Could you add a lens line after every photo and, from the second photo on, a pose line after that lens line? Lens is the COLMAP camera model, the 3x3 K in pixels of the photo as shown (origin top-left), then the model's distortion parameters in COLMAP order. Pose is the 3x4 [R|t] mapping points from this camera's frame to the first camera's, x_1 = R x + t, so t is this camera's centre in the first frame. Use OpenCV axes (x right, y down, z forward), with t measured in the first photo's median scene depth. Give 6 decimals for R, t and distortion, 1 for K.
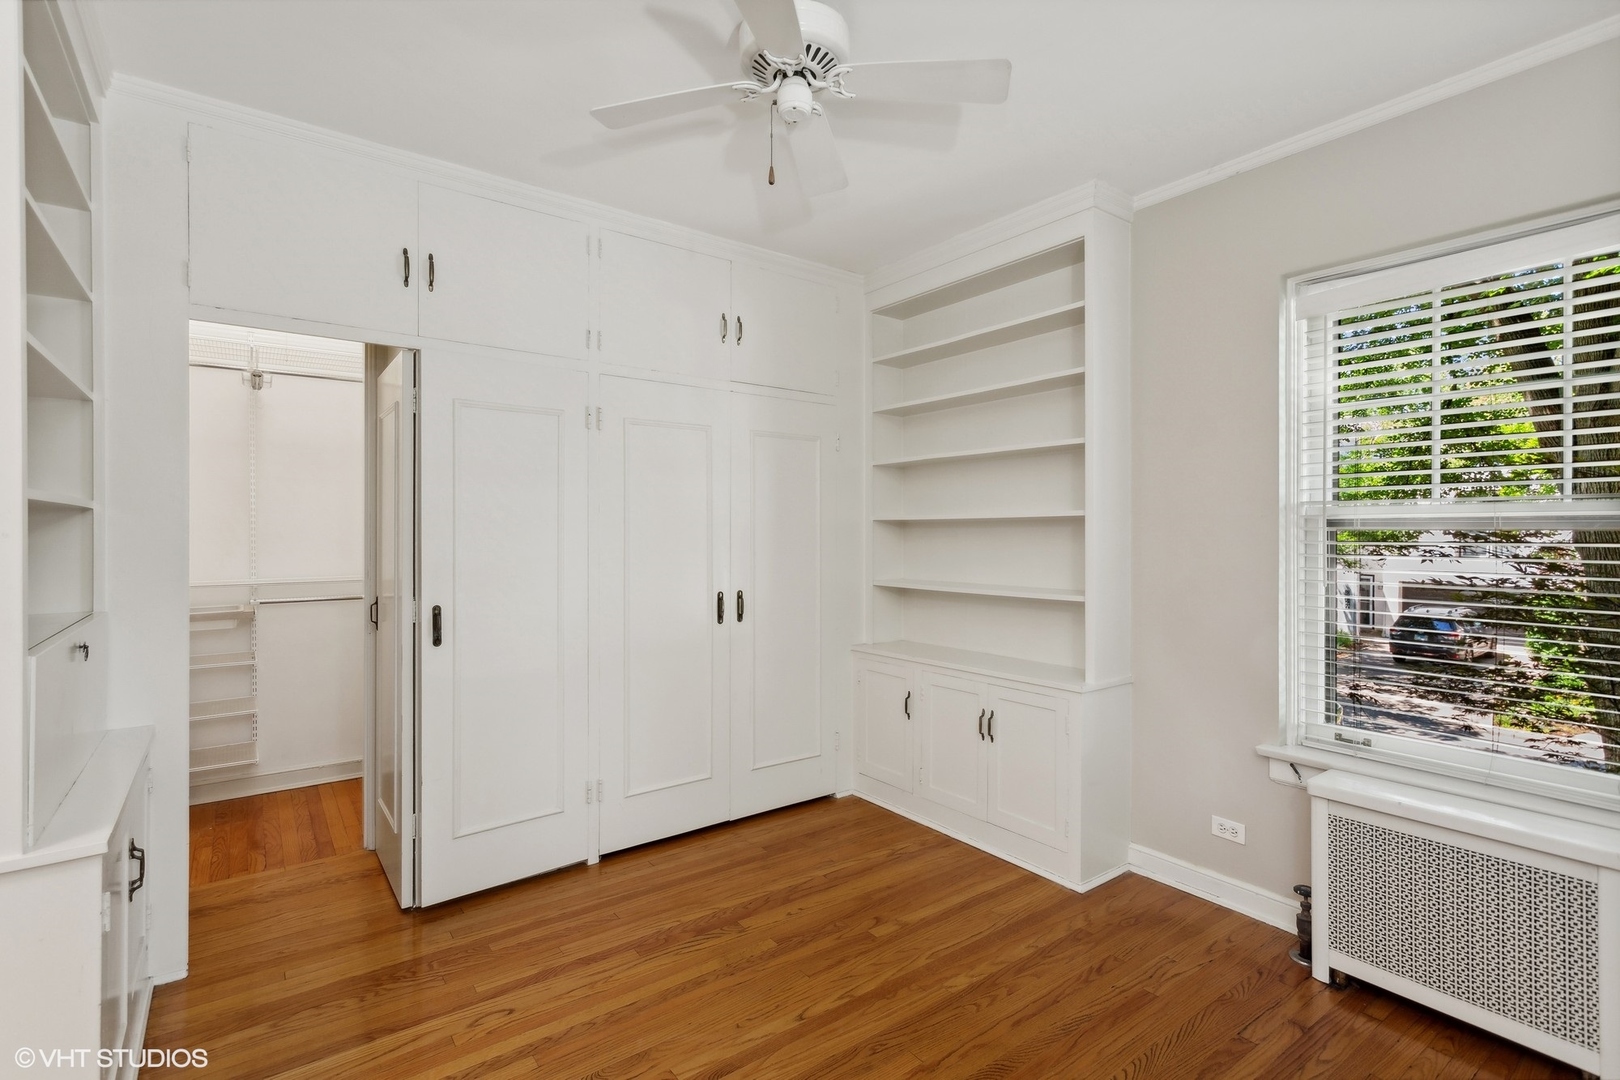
lens RADIAL K [[771.4, 0, 804.7], [0, 771.4, 546.1], [0, 0, 1]] dist [-0.000173, 0.003648]
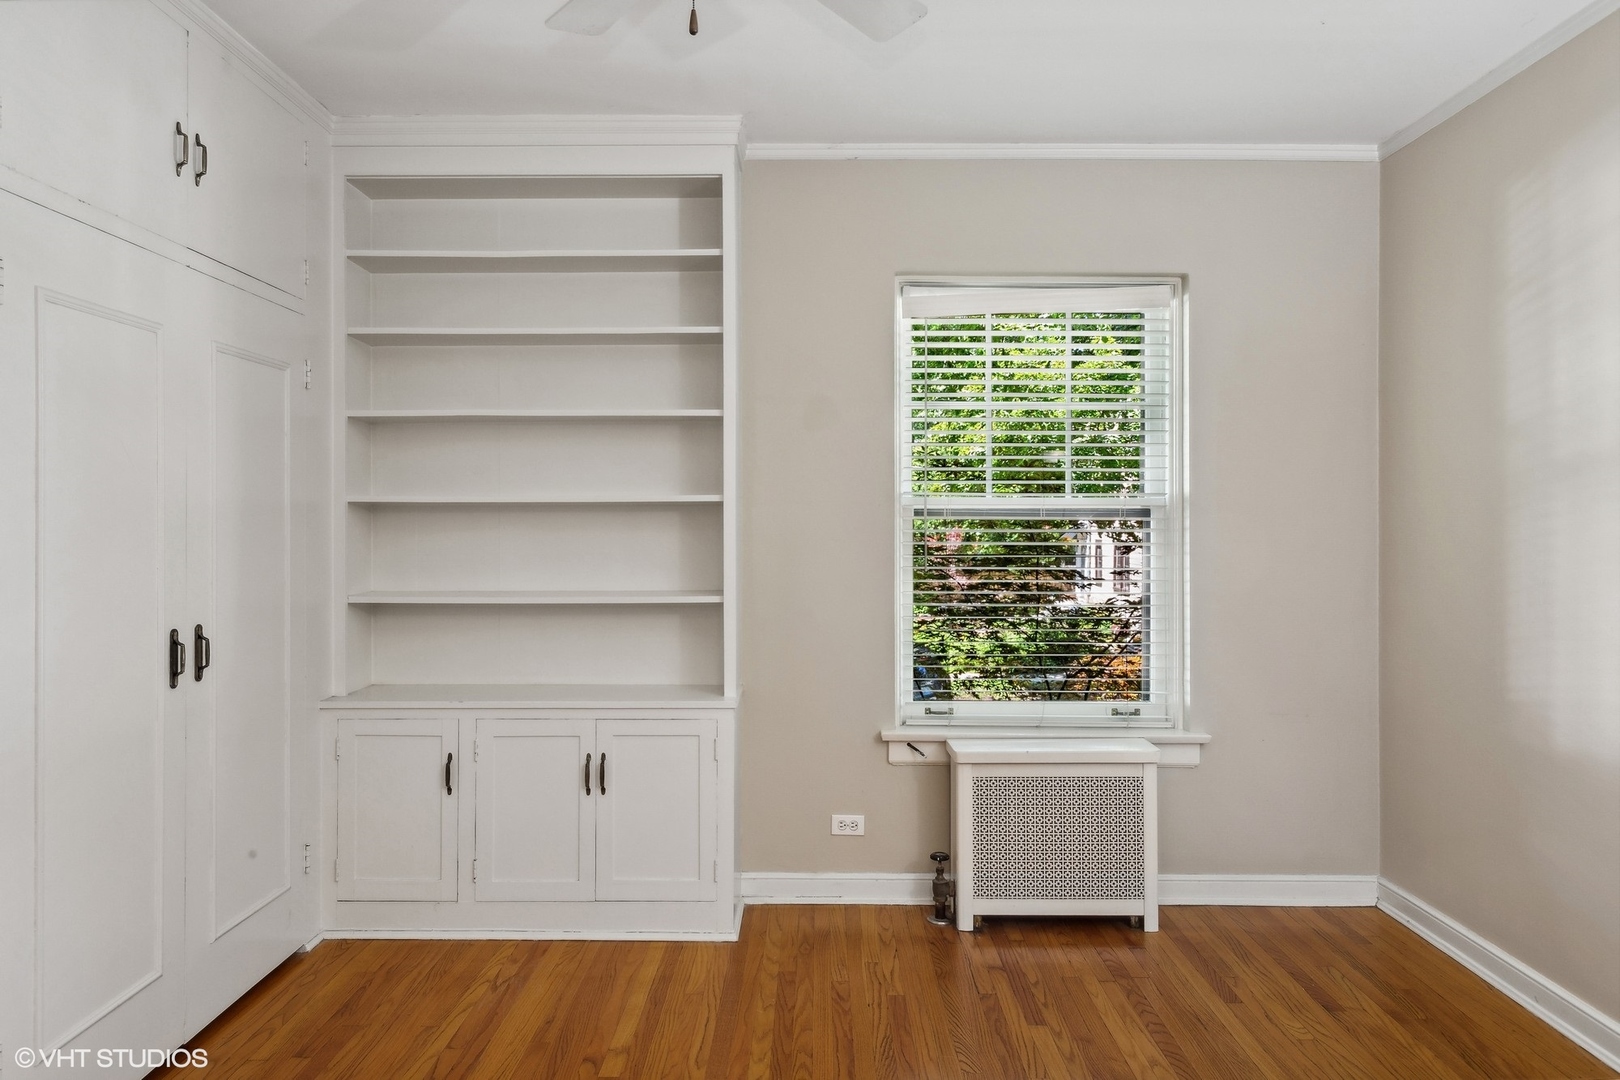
lens RADIAL K [[1063.9, 0, 807.2], [0, 1063.9, 534.7], [0, 0, 1]] dist [-0.012159, 0.003185]
pose [[0.591059, -0.010844, 0.806555, -0.549638], [0.014576, 0.999890, 0.002762, -0.004504], [-0.806497, 0.010124, 0.591152, 0.236798]]
